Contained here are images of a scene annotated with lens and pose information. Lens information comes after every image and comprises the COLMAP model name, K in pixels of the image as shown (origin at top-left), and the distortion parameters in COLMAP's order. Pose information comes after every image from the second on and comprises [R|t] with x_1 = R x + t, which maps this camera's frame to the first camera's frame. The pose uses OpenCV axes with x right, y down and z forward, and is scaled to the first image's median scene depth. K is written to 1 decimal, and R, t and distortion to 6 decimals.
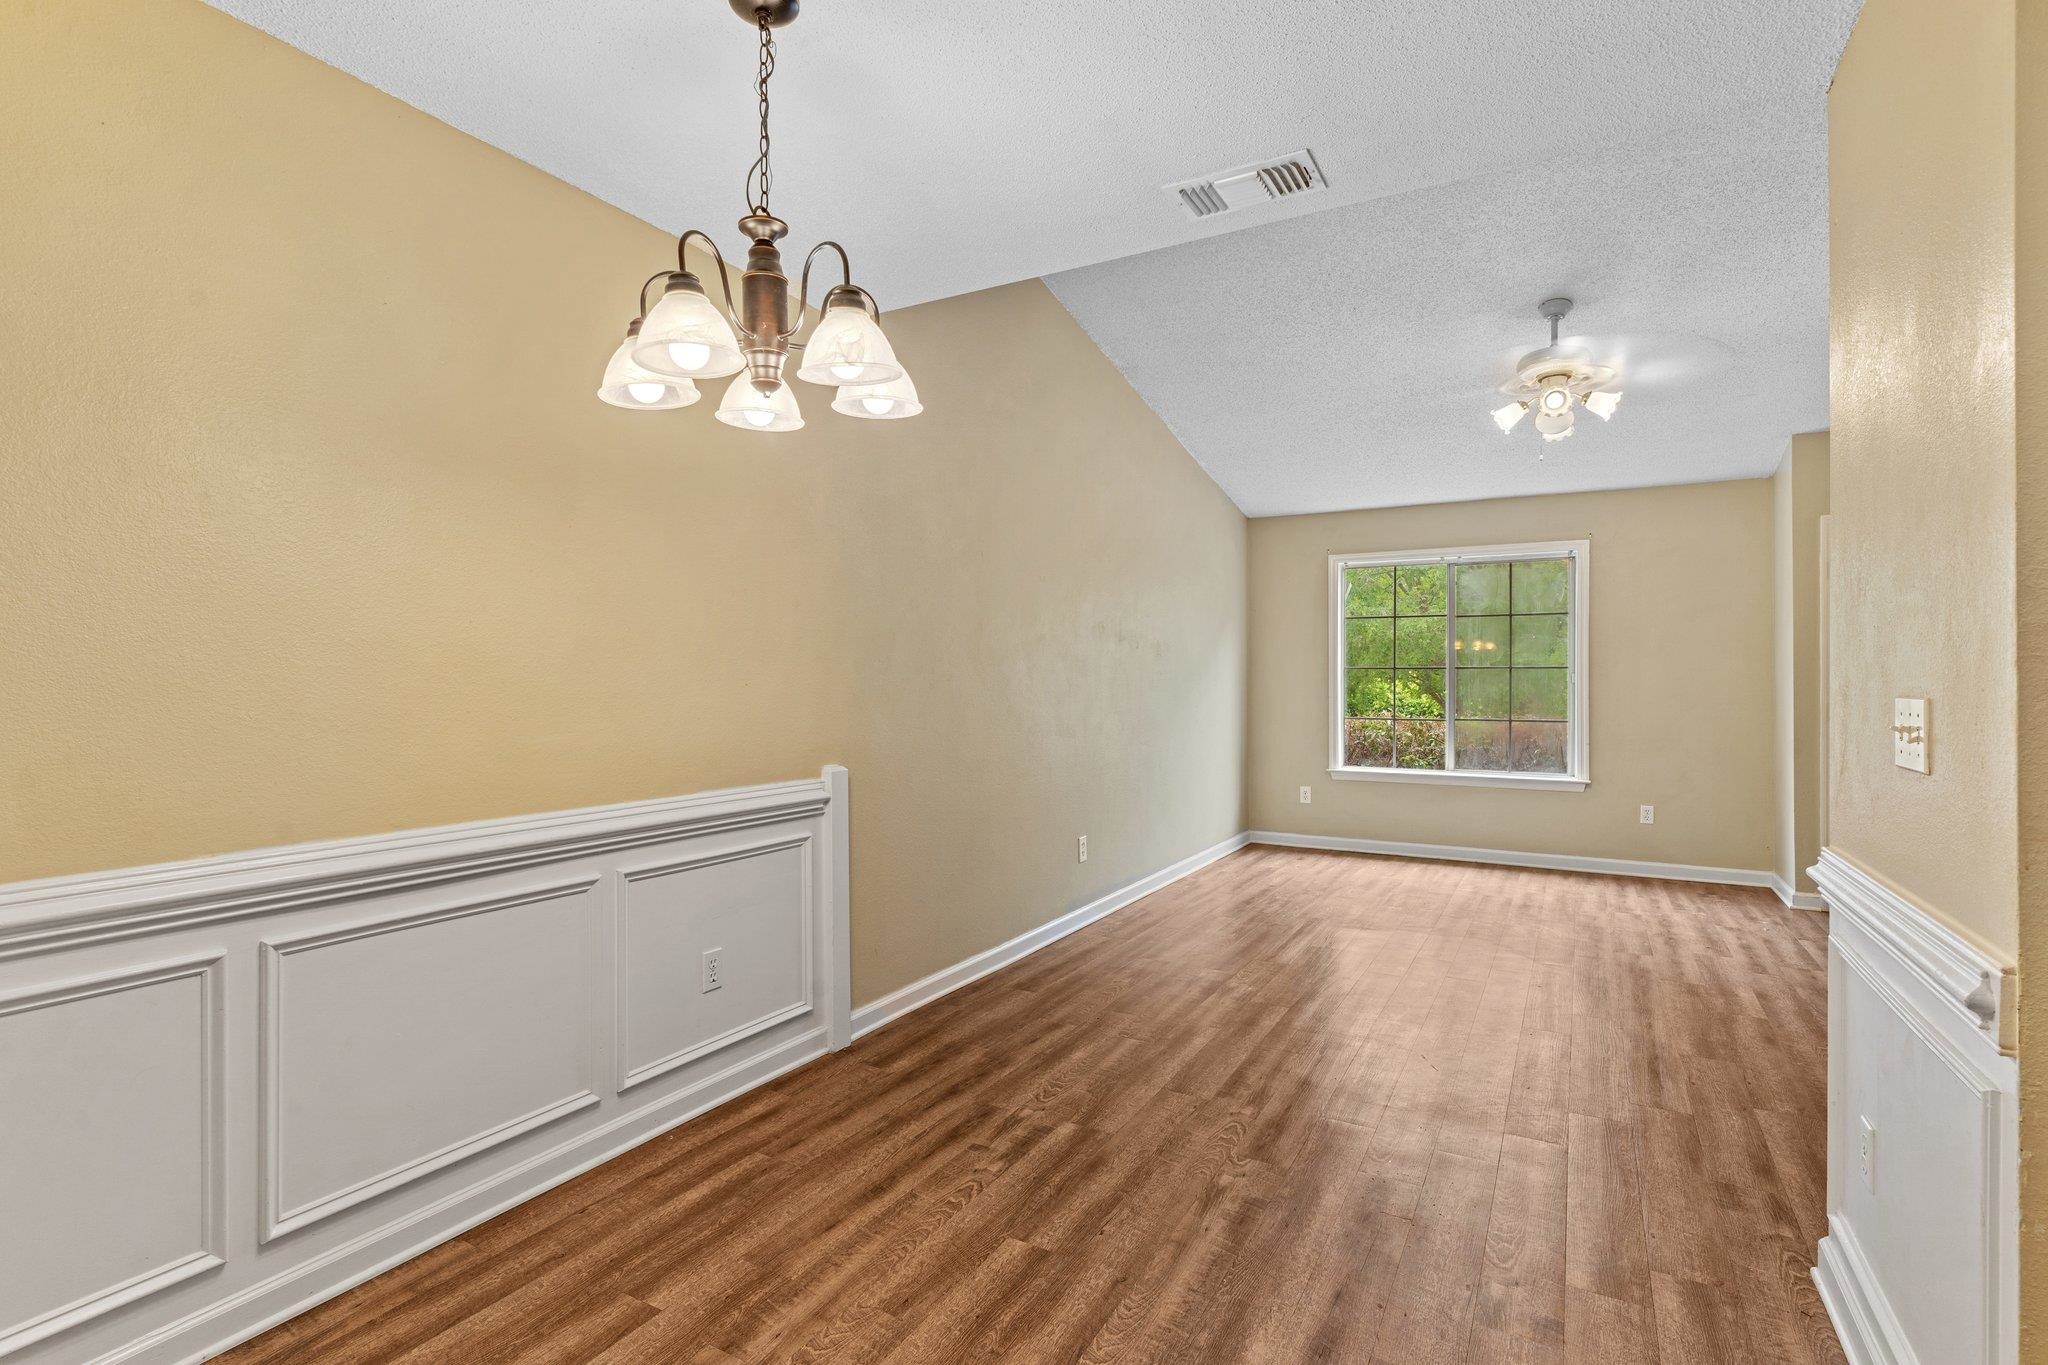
lens RADIAL K [[985.4, 0, 1012.5], [0, 985.4, 708.2], [0, 0, 1]] dist [0.005755, -0.002044]
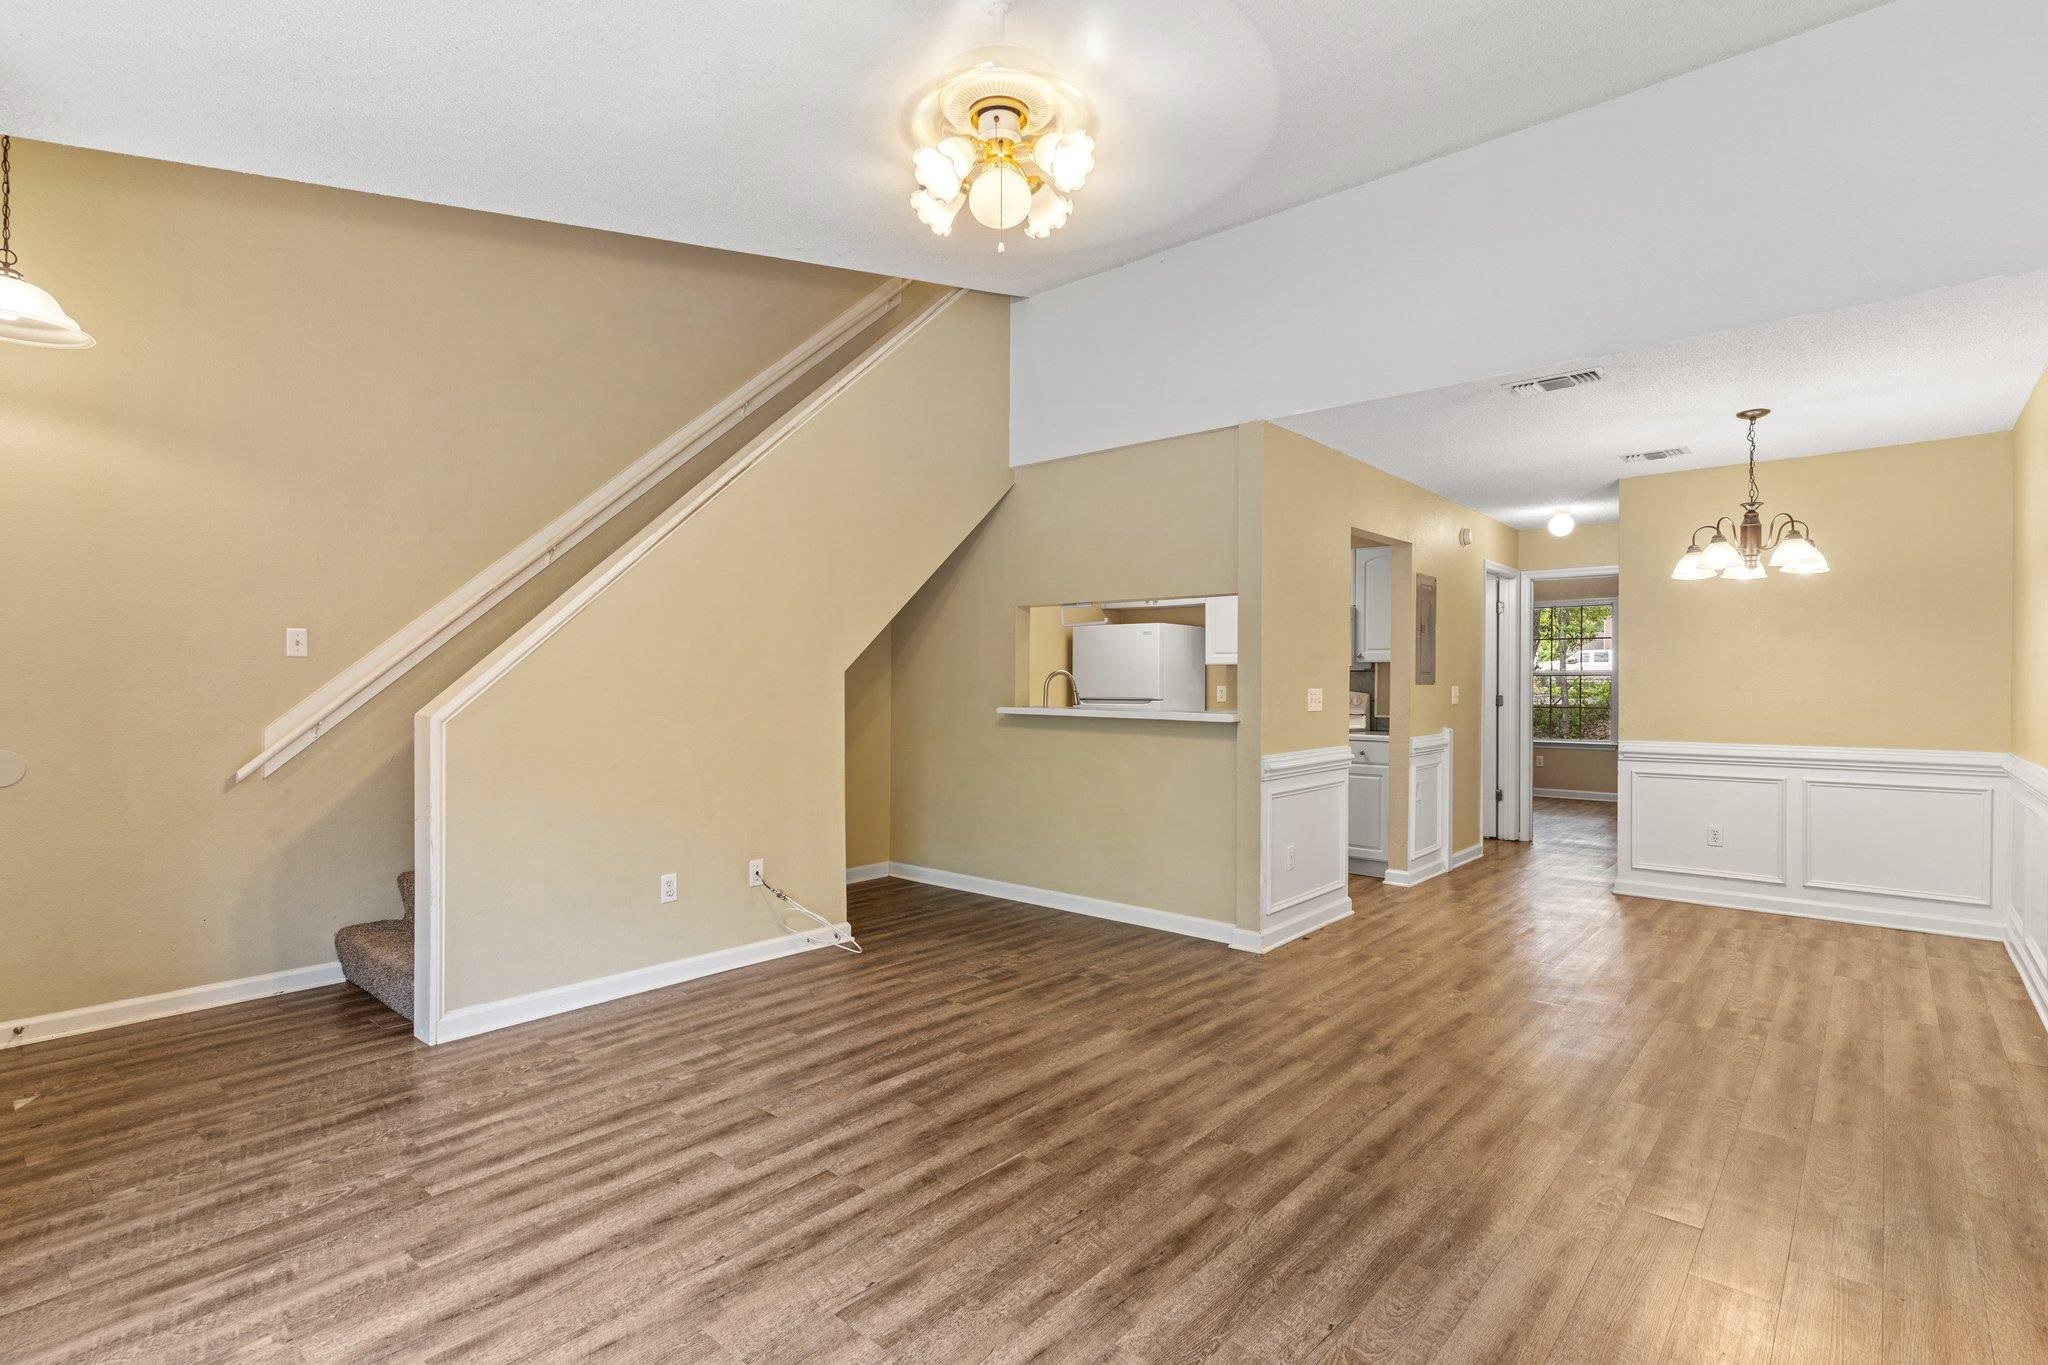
lens RADIAL K [[985.4, 0, 1020.9], [0, 985.4, 687.3], [0, 0, 1]] dist [0.005755, -0.002044]
pose [[-0.981425, -0.004056, 0.191805, 0.644854], [0.002554, 0.999412, 0.034202, -0.064726], [-0.191831, 0.034057, -0.980837, 2.262072]]
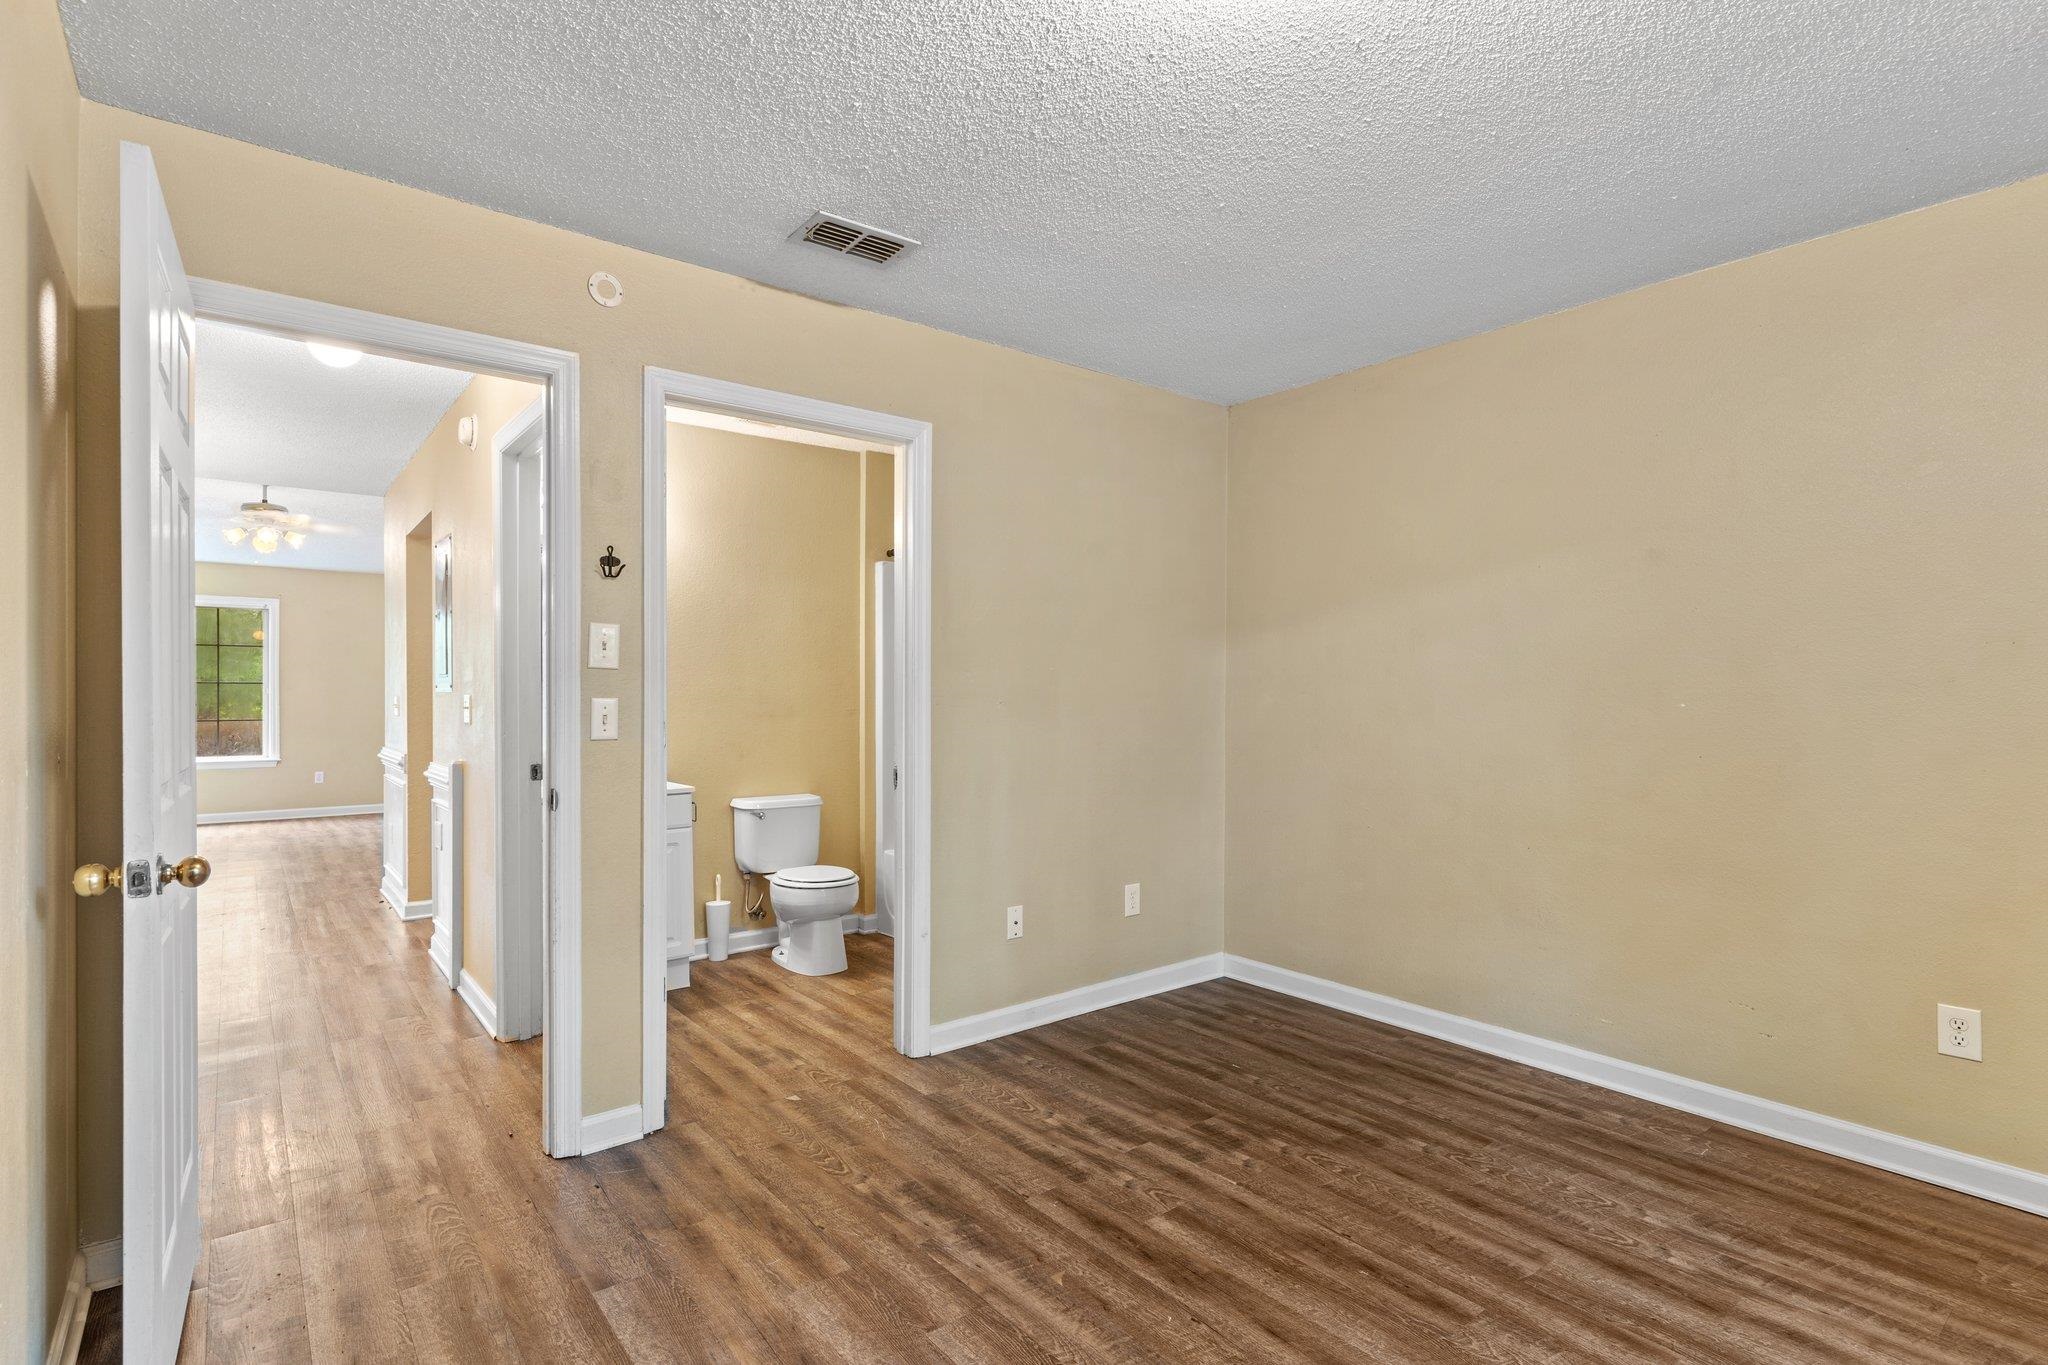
lens RADIAL K [[985.4, 0, 1009.4], [0, 985.4, 700.2], [0, 0, 1]] dist [0.005755, -0.002044]
pose [[0.373379, 0.007099, 0.927652, -0.861203], [0.014967, 0.999794, -0.013675, 0.046636], [-0.927558, 0.018990, 0.373196, -1.290529]]
